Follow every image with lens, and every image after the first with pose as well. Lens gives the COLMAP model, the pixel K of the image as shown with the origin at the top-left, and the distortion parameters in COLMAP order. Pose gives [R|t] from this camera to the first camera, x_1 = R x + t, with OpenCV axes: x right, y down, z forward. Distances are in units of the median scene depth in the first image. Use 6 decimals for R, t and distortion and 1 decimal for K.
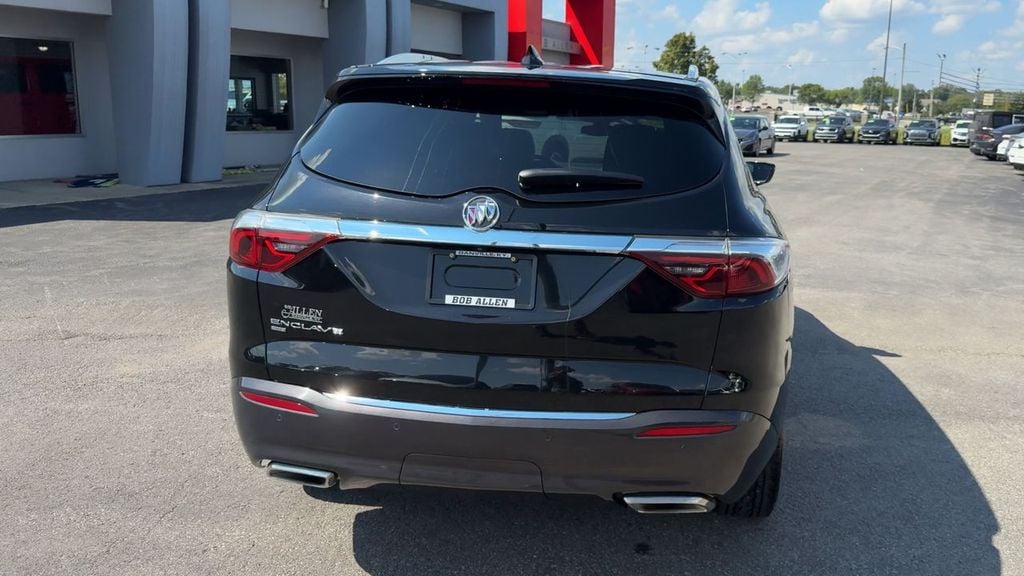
lens RADIAL K [[903.6, 0, 604.4], [0, 903.6, 289.4], [0, 0, 1]] dist [0.012720, -0.008808]
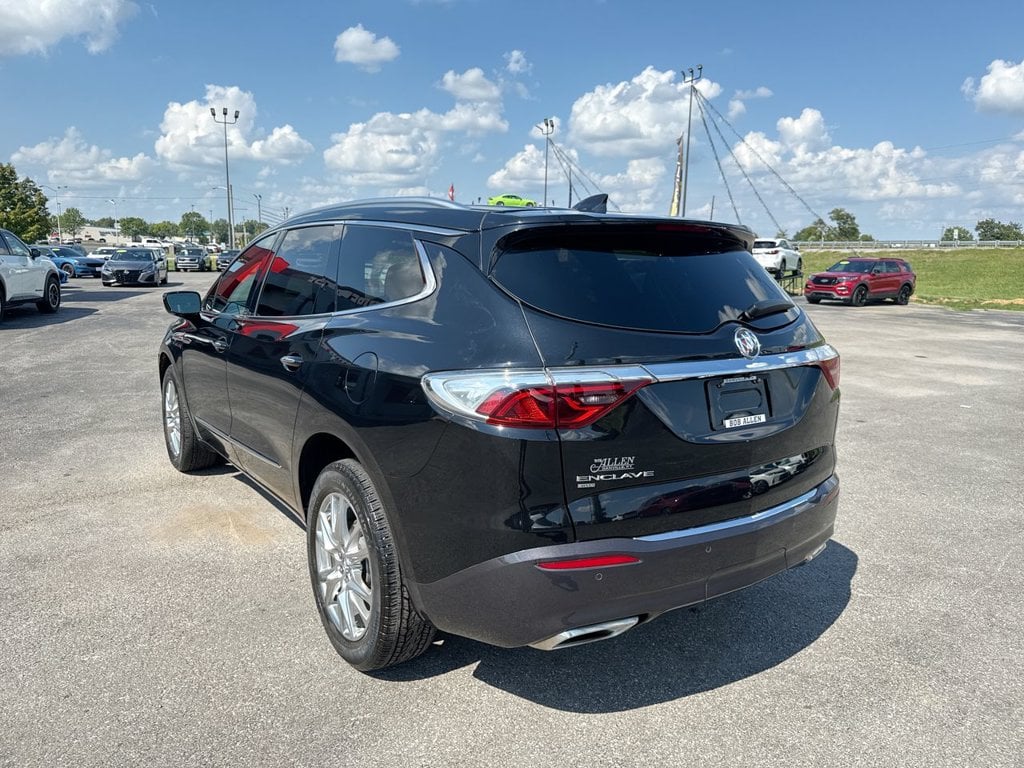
lens RADIAL K [[759.0, 0, 512.0], [0, 759.0, 384.0], [0, 0, 1]] dist [0.005471, 0.005699]
pose [[0.740928, -0.127831, 0.659306, -0.494878], [0.134058, 0.990112, 0.041316, -0.056319], [-0.658068, 0.057773, 0.750739, 0.235875]]
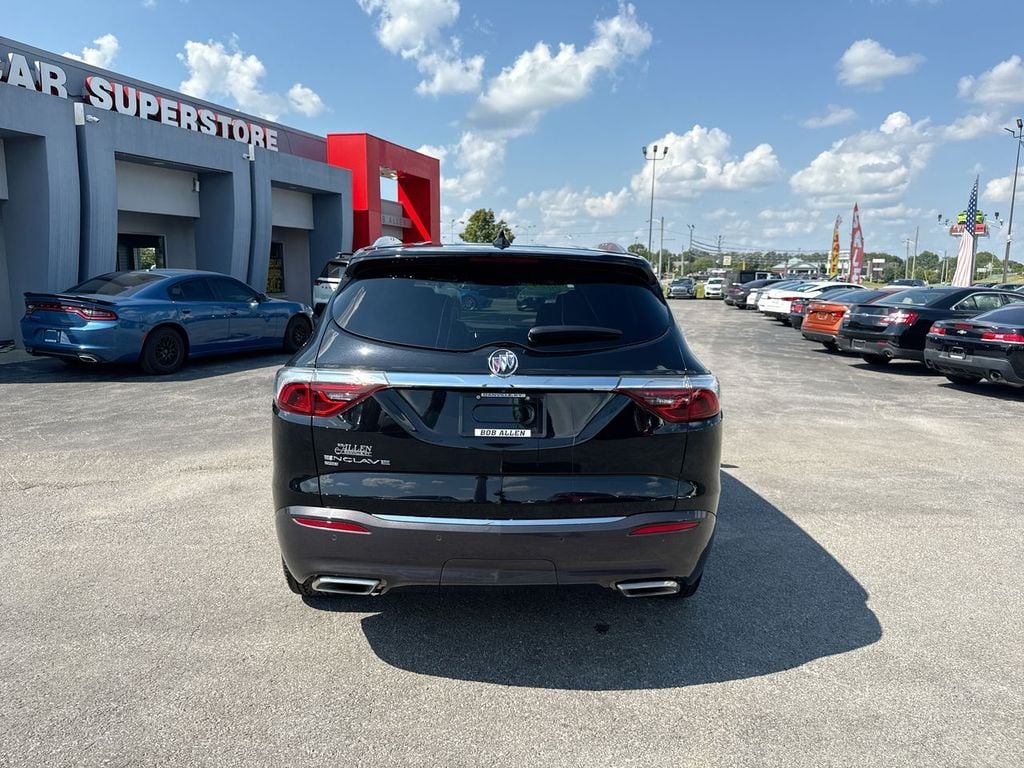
lens RADIAL K [[773.9, 0, 512.0], [0, 773.9, 384.0], [0, 0, 1]] dist [0.009496, -0.003100]
pose [[0.990443, -0.036744, 0.132940, -0.135300], [0.043811, 0.997756, -0.050635, 0.000216], [-0.130781, 0.055975, 0.989830, -0.032855]]
